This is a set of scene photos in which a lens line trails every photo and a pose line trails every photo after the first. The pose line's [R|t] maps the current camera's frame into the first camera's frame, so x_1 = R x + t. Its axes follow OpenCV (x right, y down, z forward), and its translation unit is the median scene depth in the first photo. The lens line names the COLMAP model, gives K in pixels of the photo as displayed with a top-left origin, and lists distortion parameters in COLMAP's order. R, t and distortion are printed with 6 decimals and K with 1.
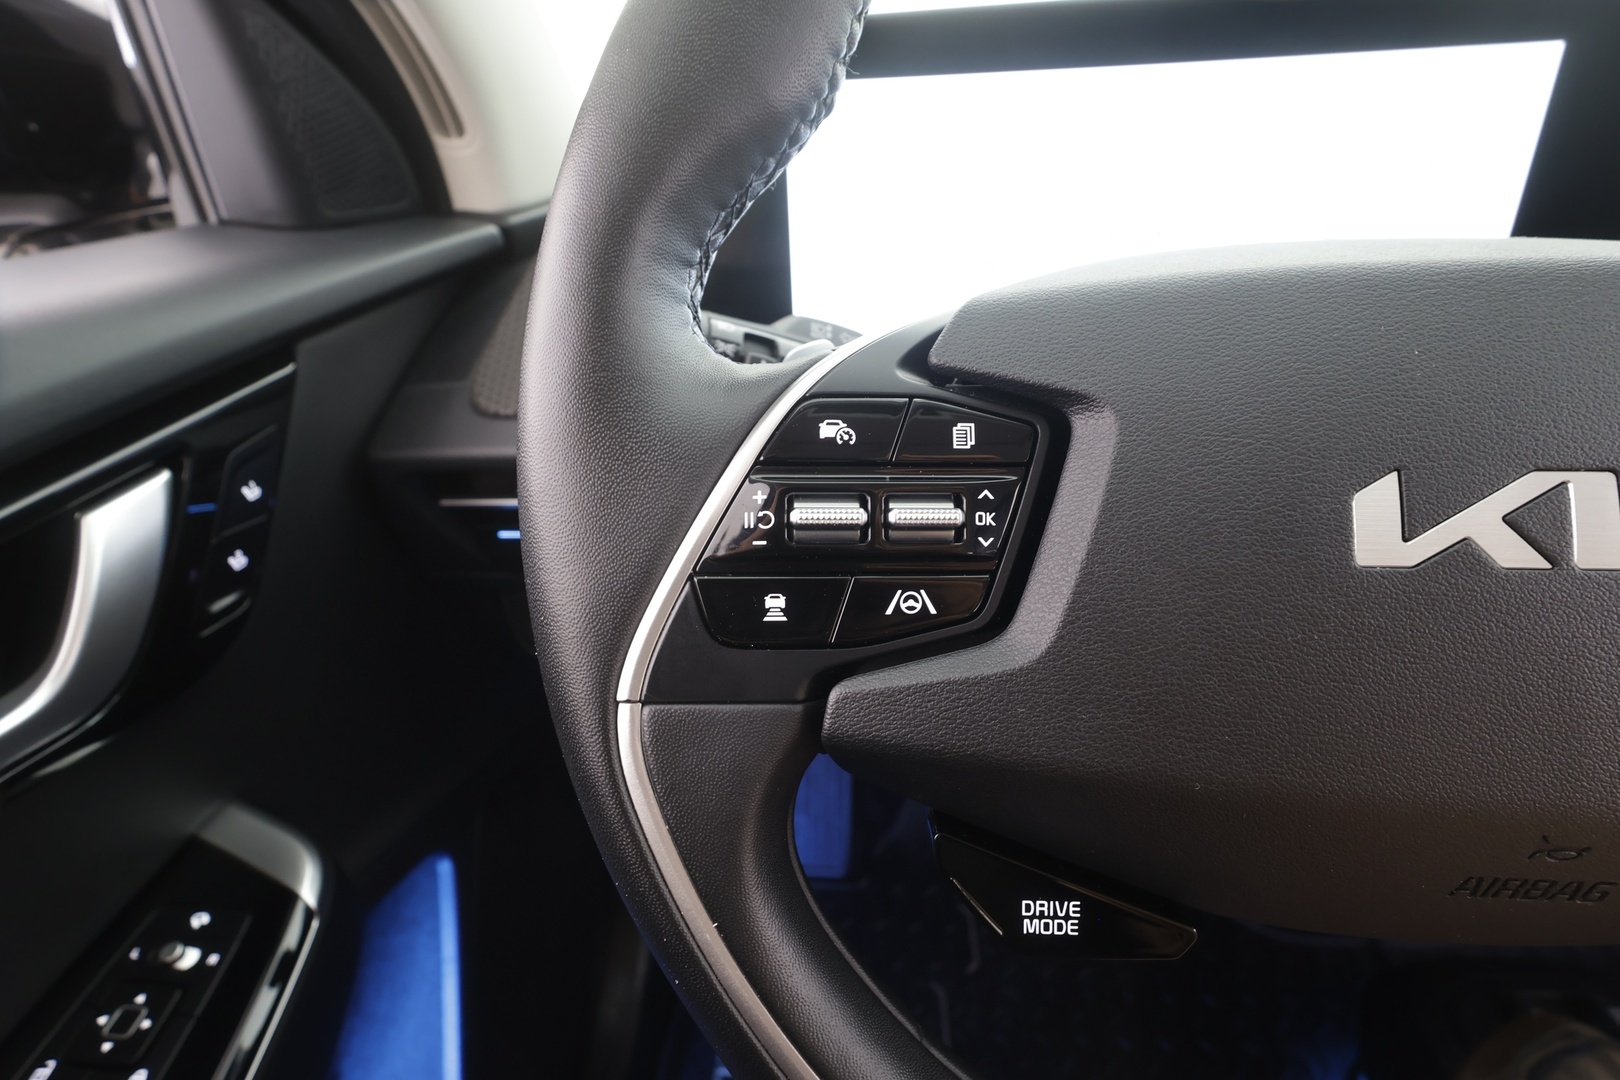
lens RADIAL K [[761.9, 0, 804.0], [0, 761.9, 543.4], [0, 0, 1]] dist [-0.003747, -0.000660]
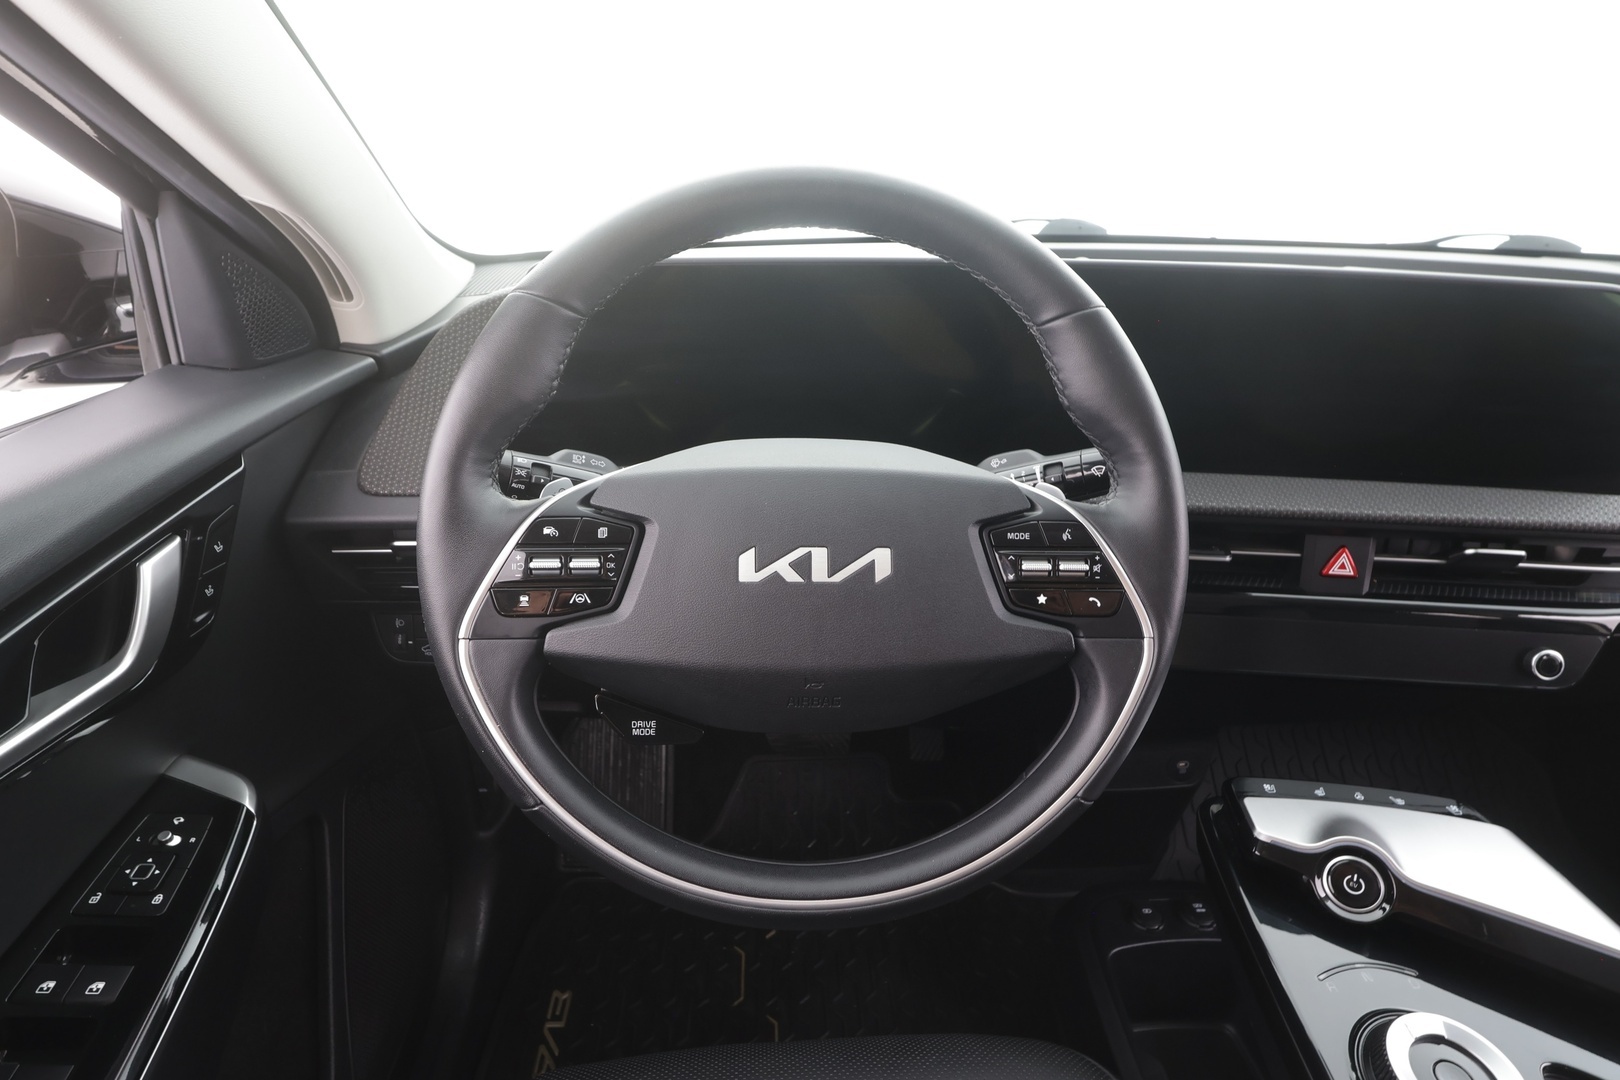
lens RADIAL K [[860.5, 0, 804.5], [0, 860.5, 541.7], [0, 0, 1]] dist [0.000103, 0.000641]
pose [[0.990138, -0.002822, 0.140066, 0.469593], [0.009020, 0.999007, -0.043636, 0.020052], [-0.139803, 0.044469, 0.989180, -1.913437]]
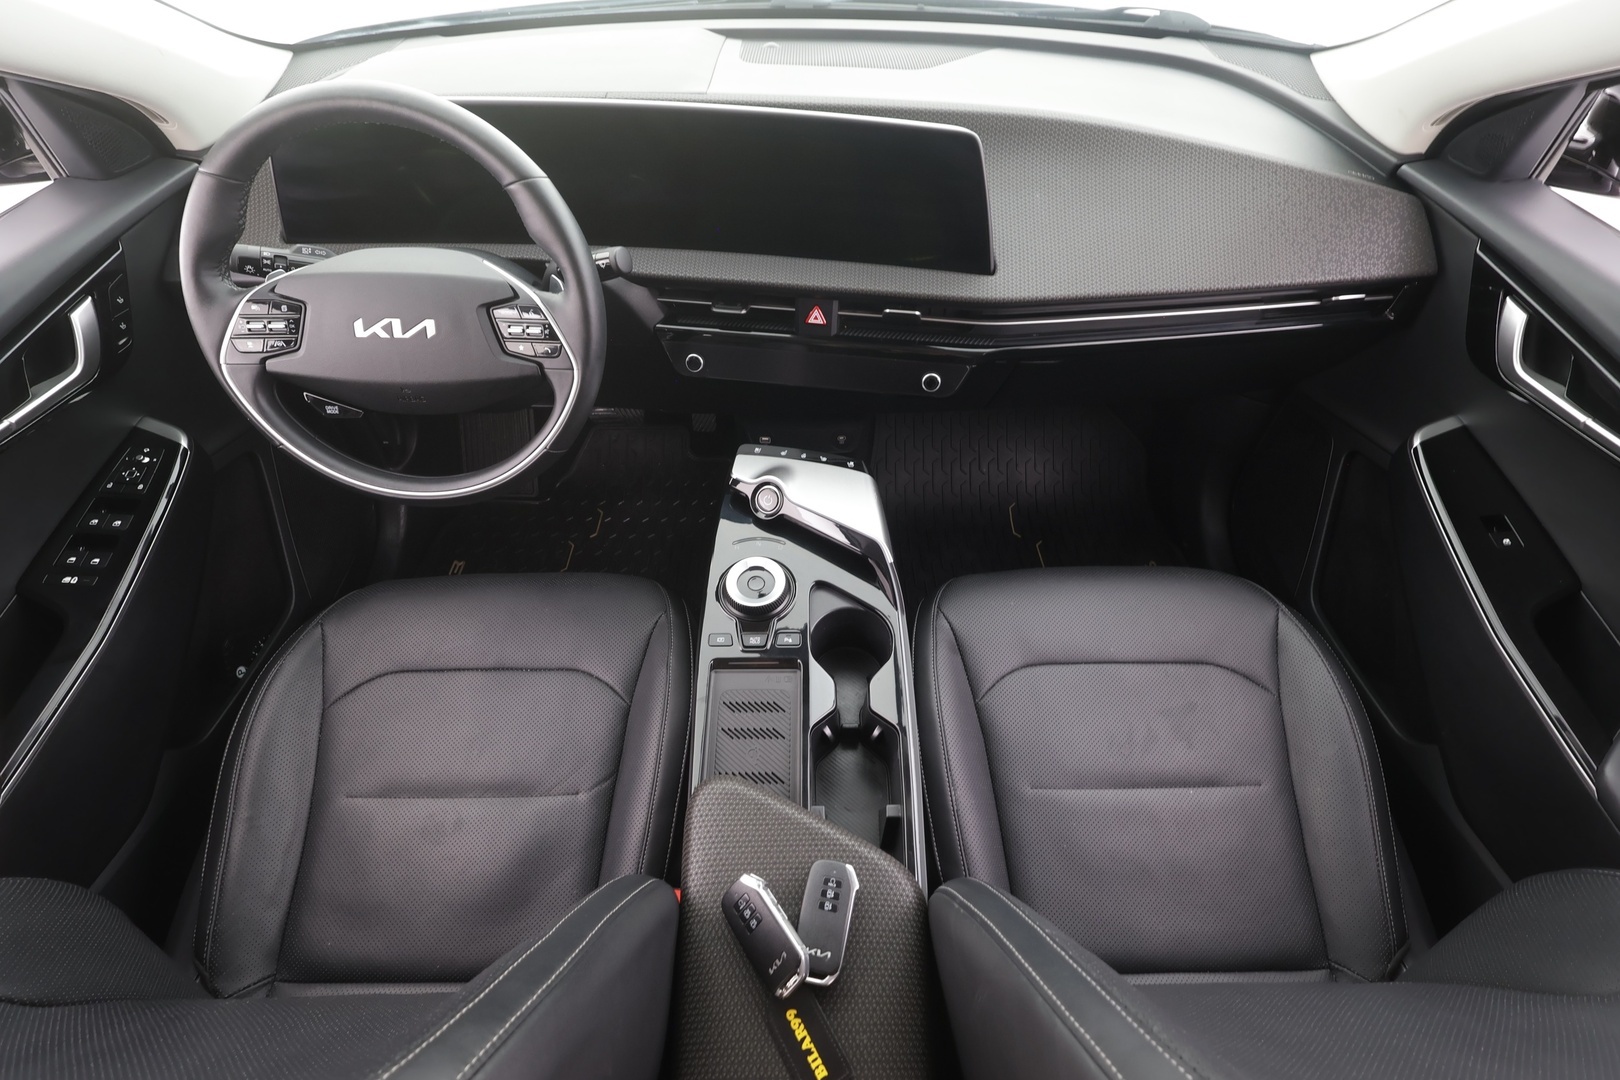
lens RADIAL K [[759.2, 0, 808.4], [0, 759.2, 548.6], [0, 0, 1]] dist [-0.001471, 0.001636]
pose [[0.995309, -0.027355, 0.092800, 3.029885], [-0.007312, 0.935182, 0.354092, -0.444374], [-0.096471, -0.353110, 0.930595, -4.351819]]
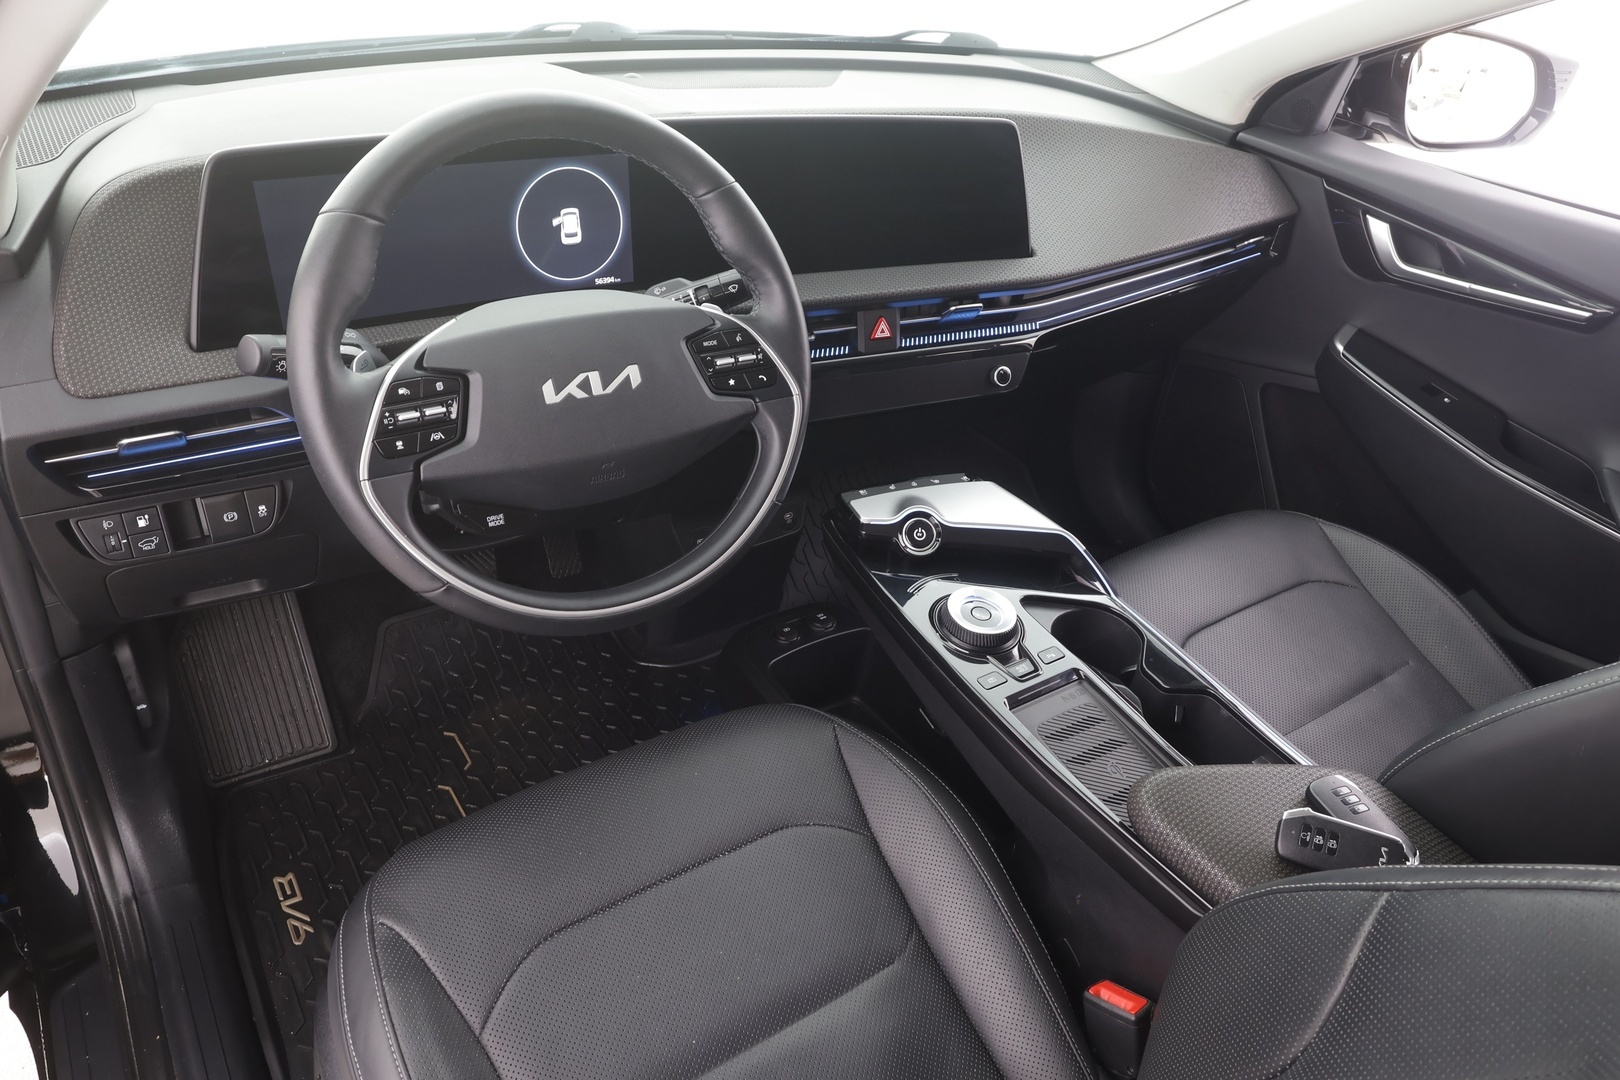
lens RADIAL K [[1129.4, 0, 832.1], [0, 1129.4, 543.6], [0, 0, 1]] dist [-0.001433, 0.000398]
pose [[0.766918, -0.249265, 0.591358, -1.619725], [0.179256, 0.968012, 0.175557, -0.030538], [-0.616201, -0.028633, 0.787068, -4.120619]]
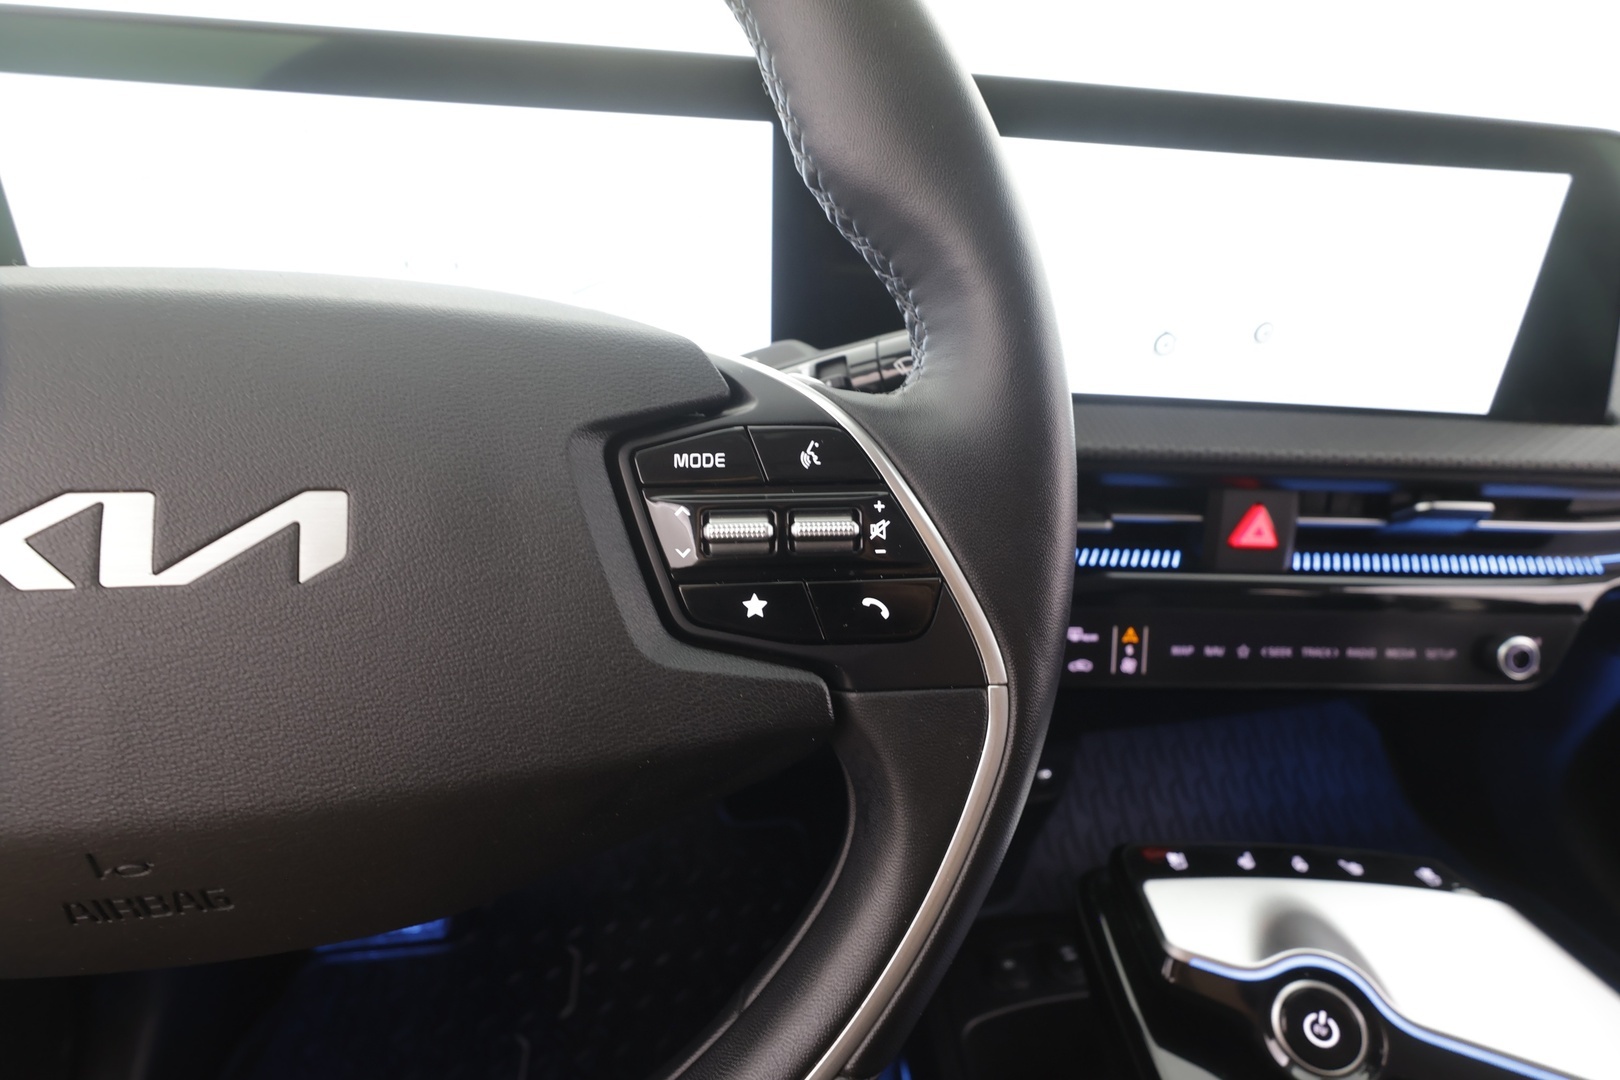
lens RADIAL K [[759.2, 0, 808.4], [0, 759.2, 548.6], [0, 0, 1]] dist [-0.001471, 0.001636]
pose [[0.962562, -0.034436, 0.268866, 1.455512], [0.044278, 0.998550, -0.030624, 0.048271], [-0.267422, 0.041382, 0.962691, -0.213660]]
